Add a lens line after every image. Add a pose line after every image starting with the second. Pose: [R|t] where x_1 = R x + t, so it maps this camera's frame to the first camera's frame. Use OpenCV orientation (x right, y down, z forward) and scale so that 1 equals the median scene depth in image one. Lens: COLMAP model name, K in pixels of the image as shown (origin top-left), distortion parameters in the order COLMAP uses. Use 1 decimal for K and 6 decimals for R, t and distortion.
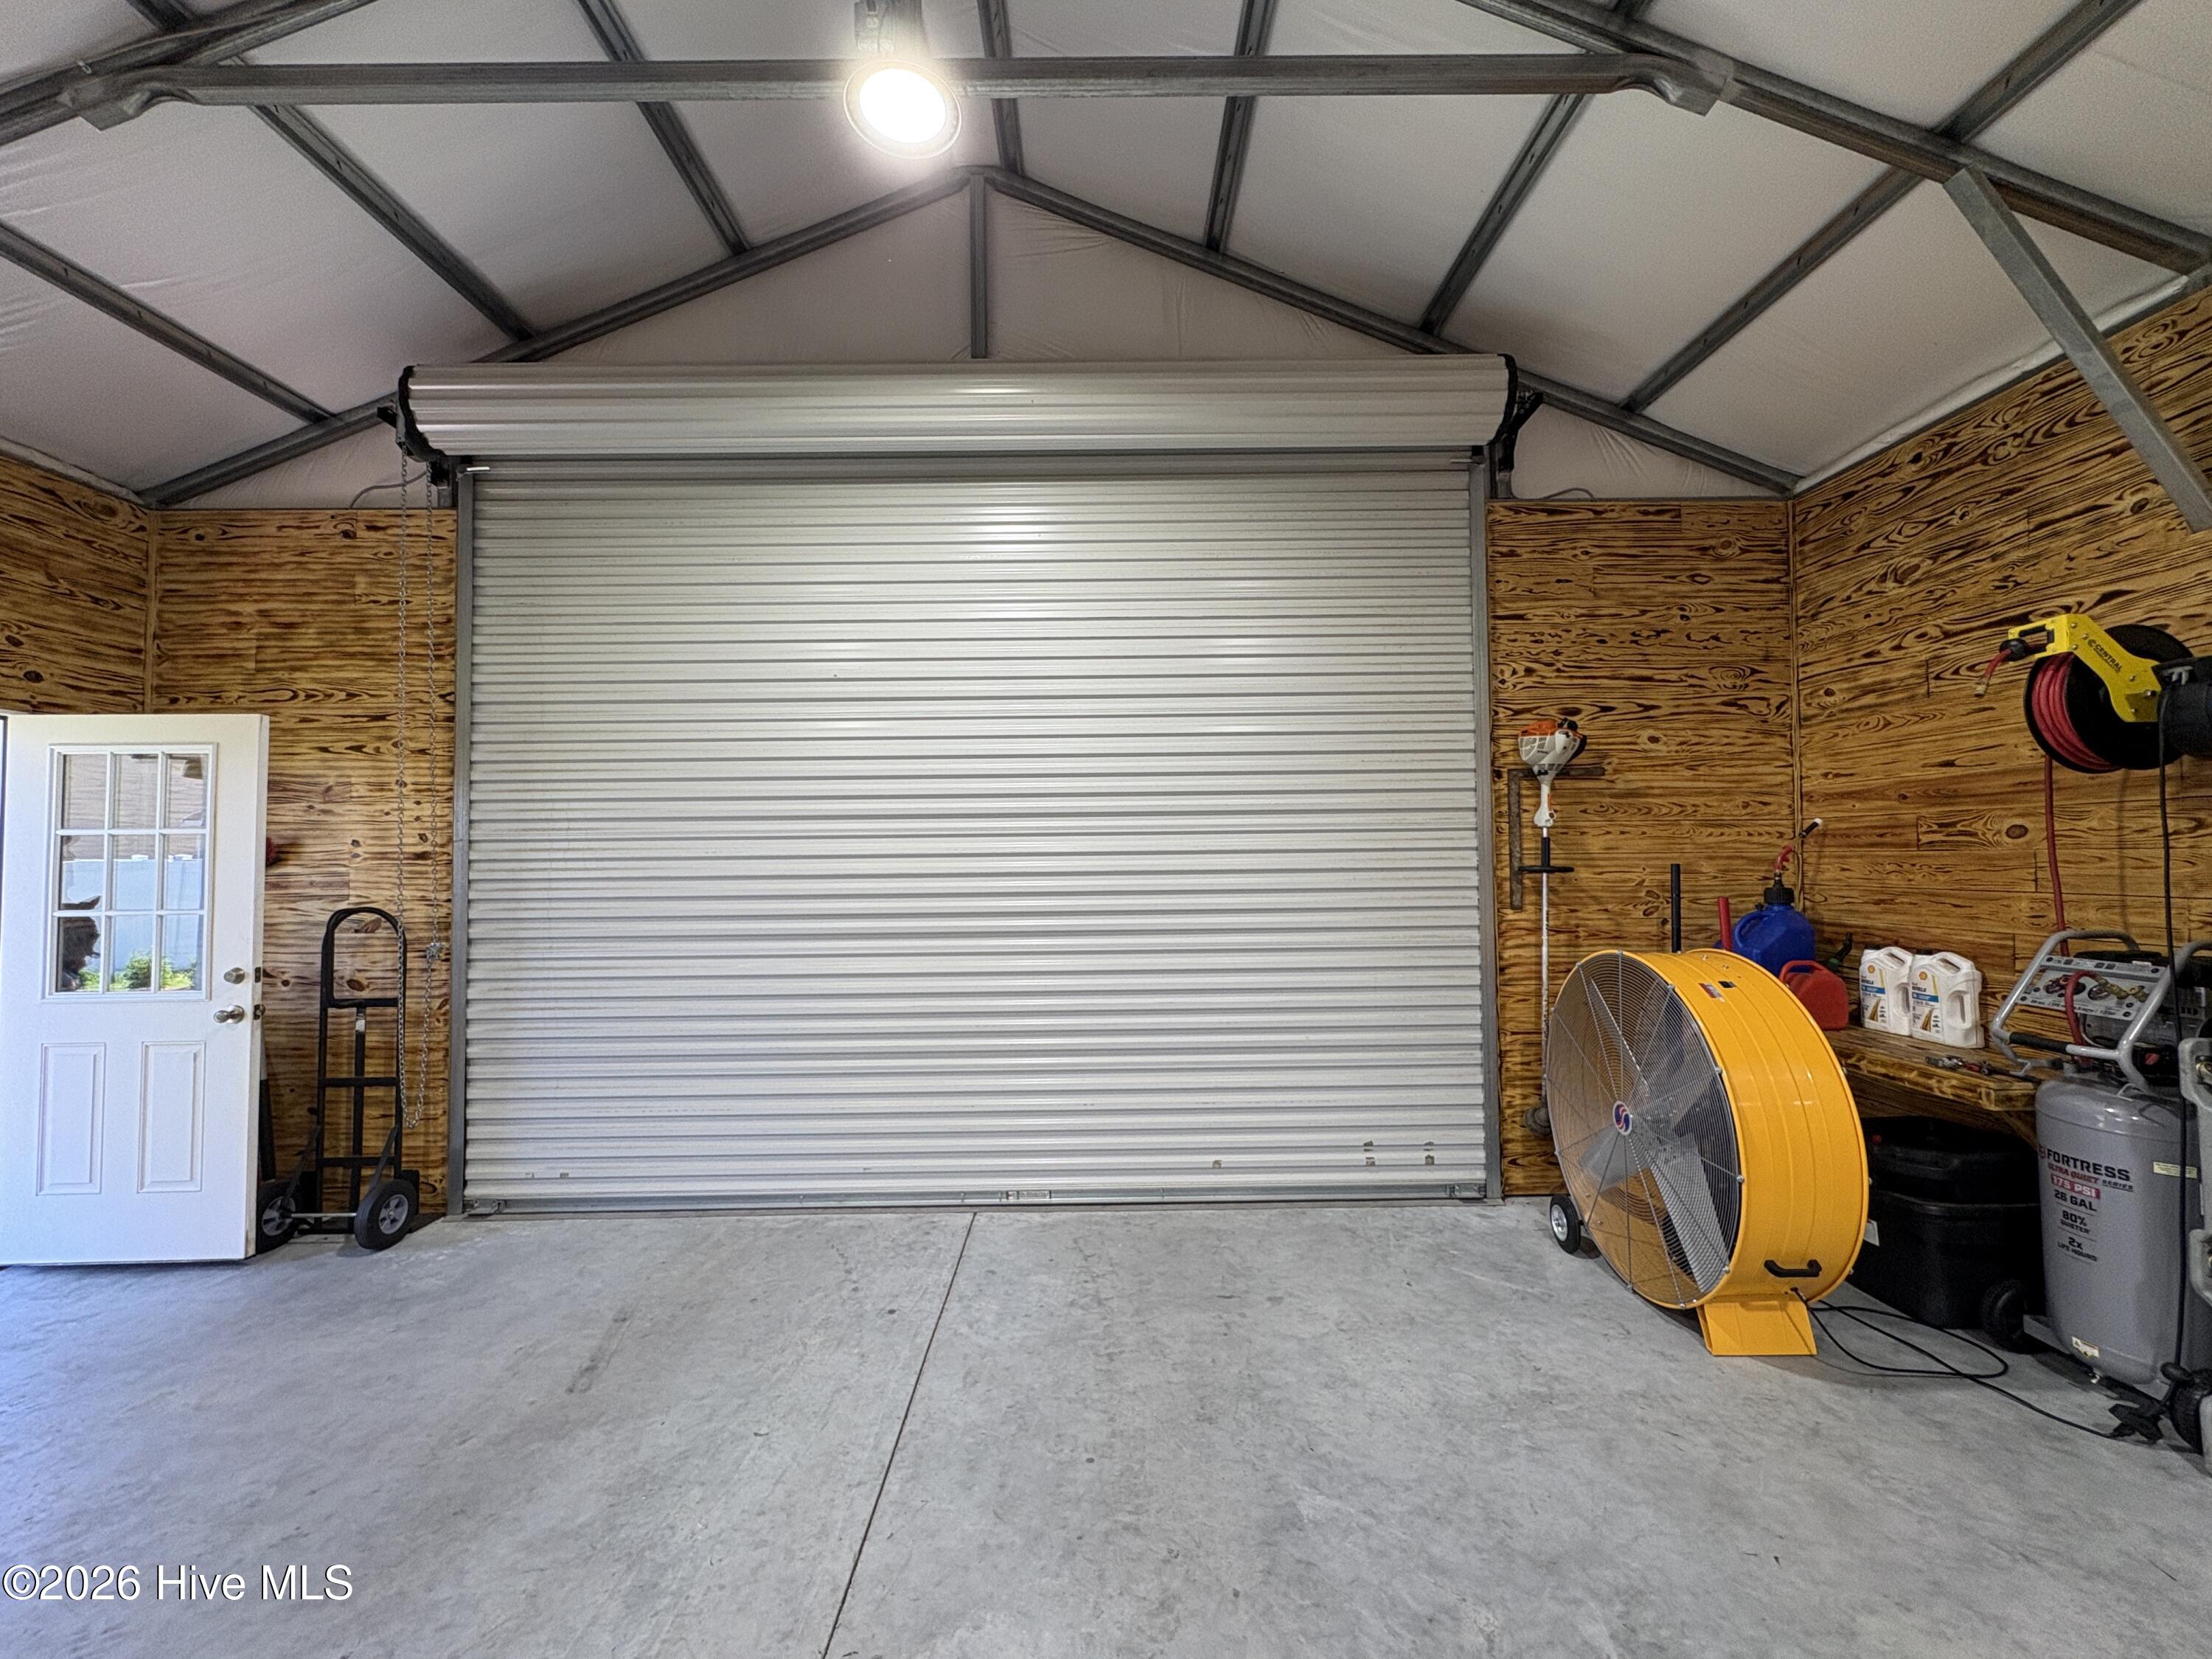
lens RADIAL K [[880.7, 0, 1104.6], [0, 880.7, 830.7], [0, 0, 1]] dist [-0.000122, -0.000341]
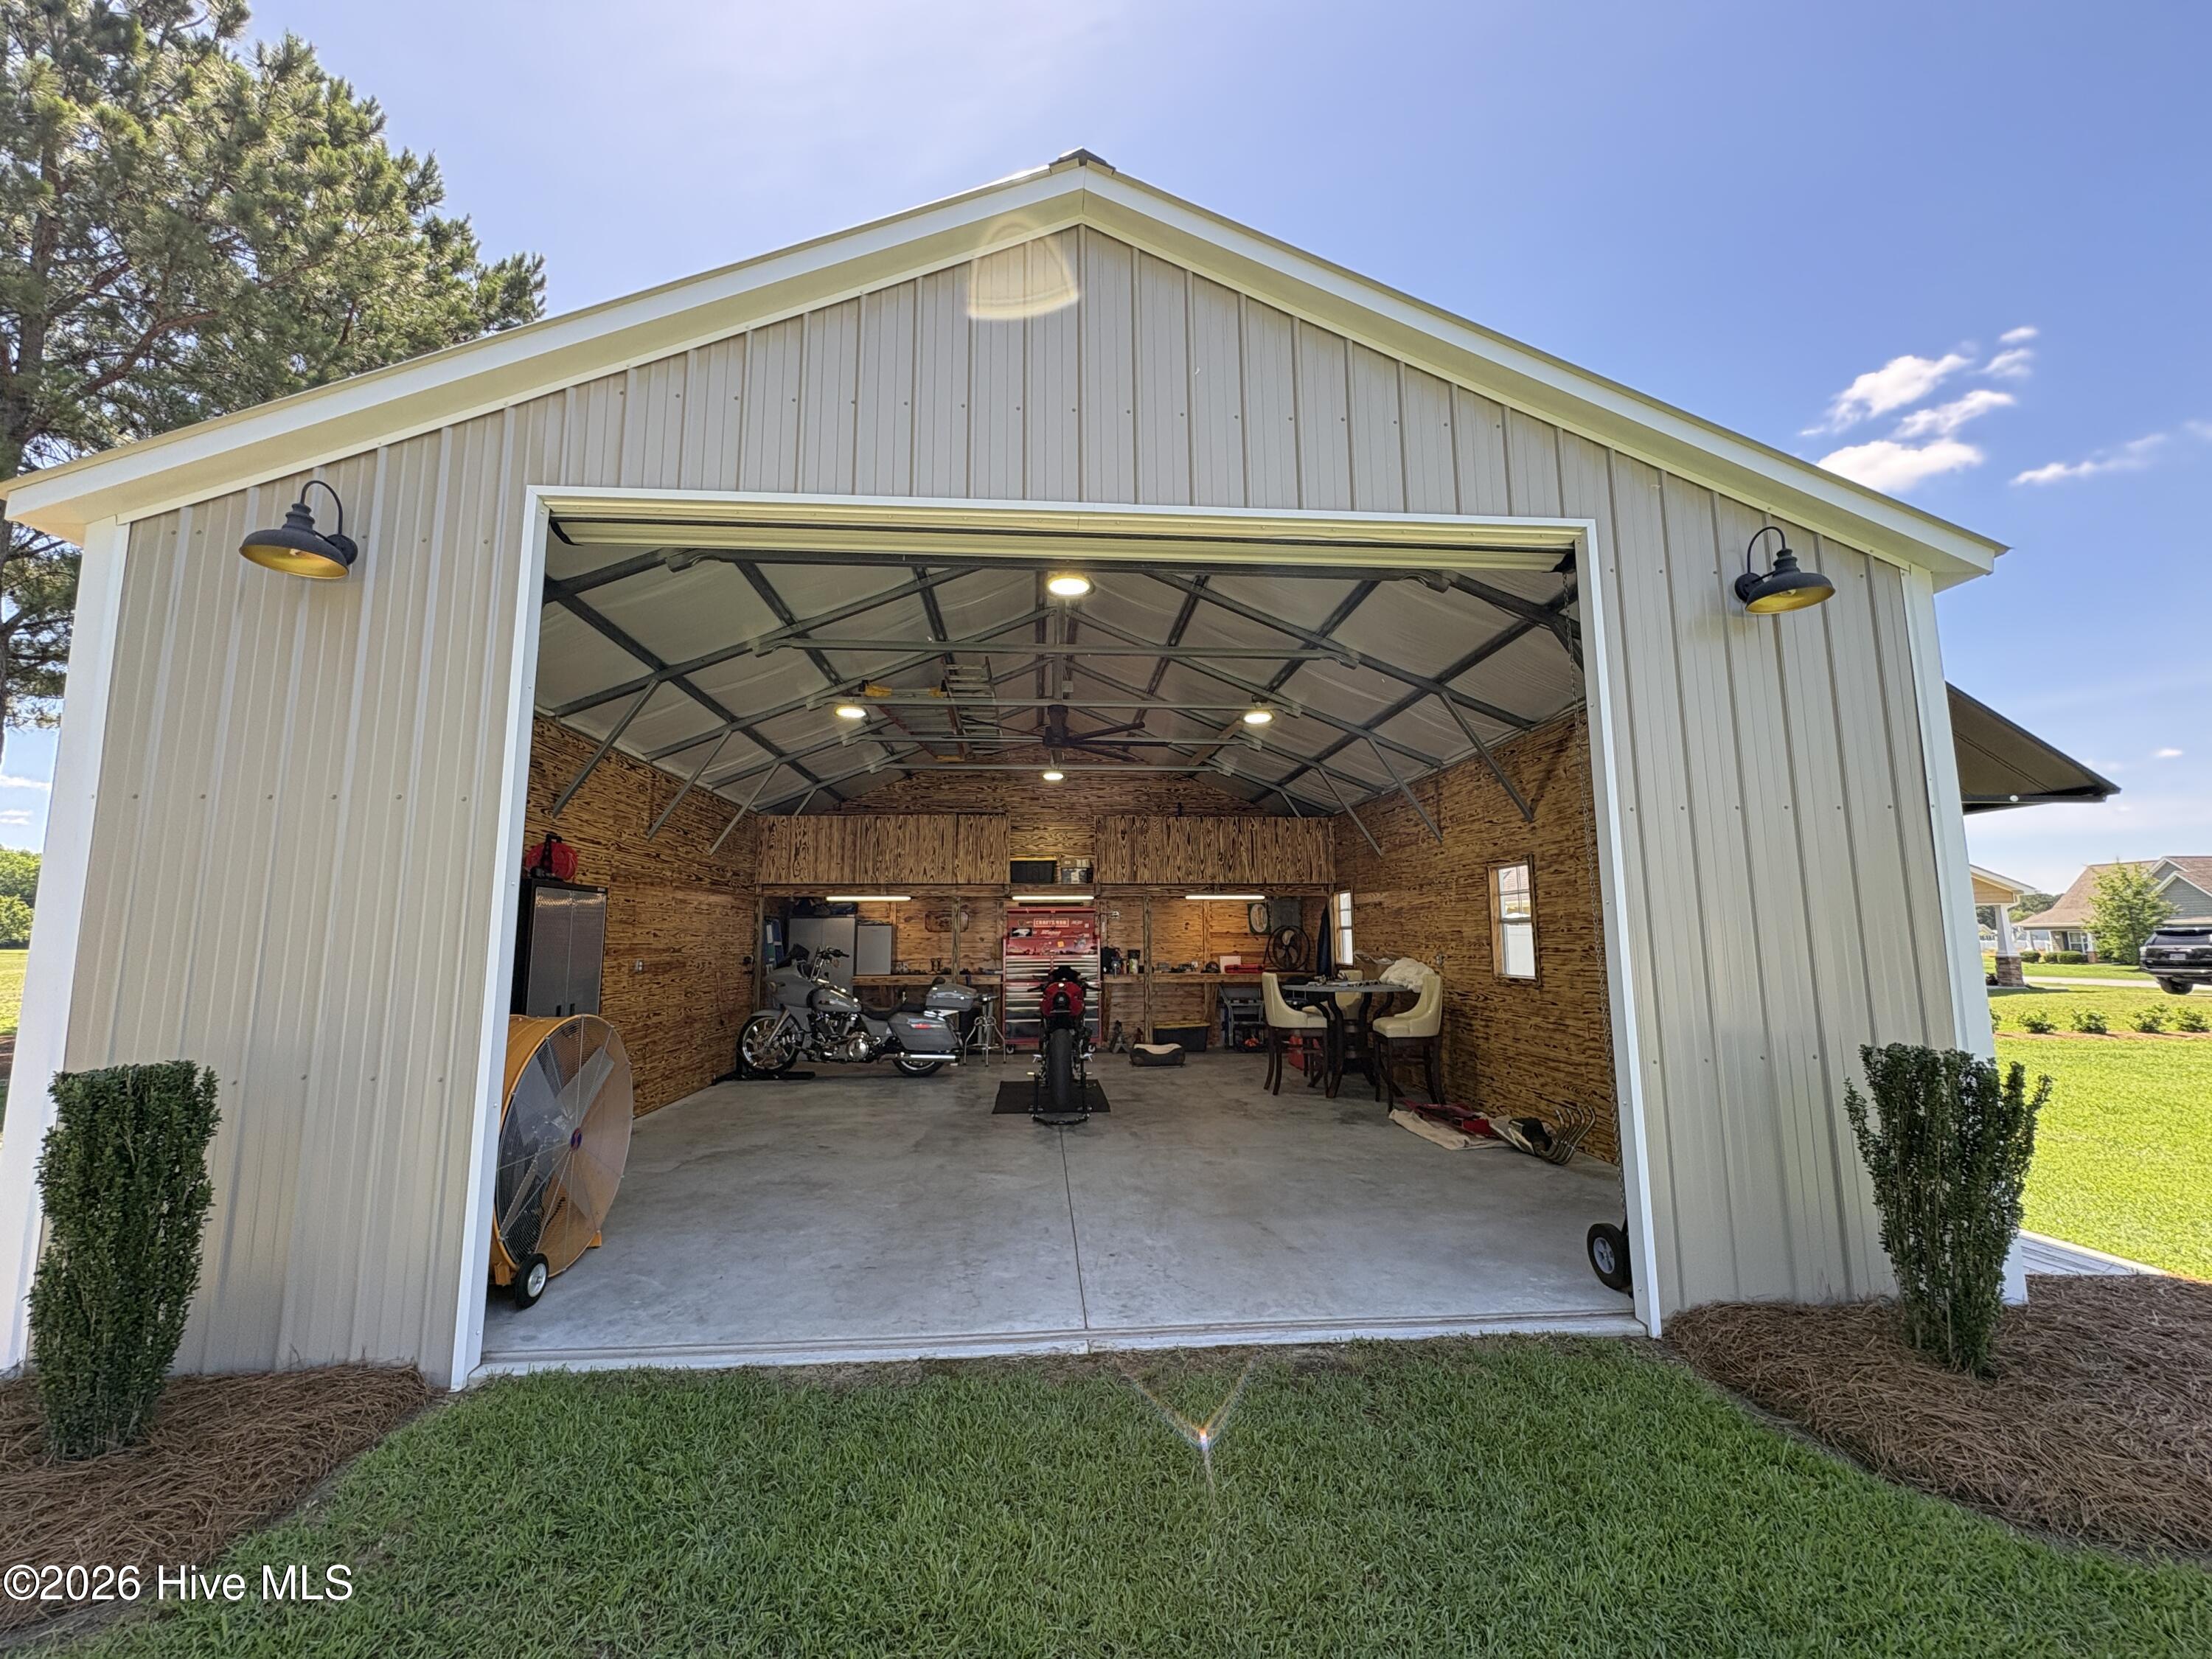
lens RADIAL K [[880.7, 0, 1104.3], [0, 880.7, 829.9], [0, 0, 1]] dist [-0.000122, -0.000341]
pose [[-0.997761, 0.006419, -0.066572, -0.105463], [0.017143, 0.986677, -0.161785, 0.071092], [0.064646, -0.162564, -0.984578, 1.939015]]
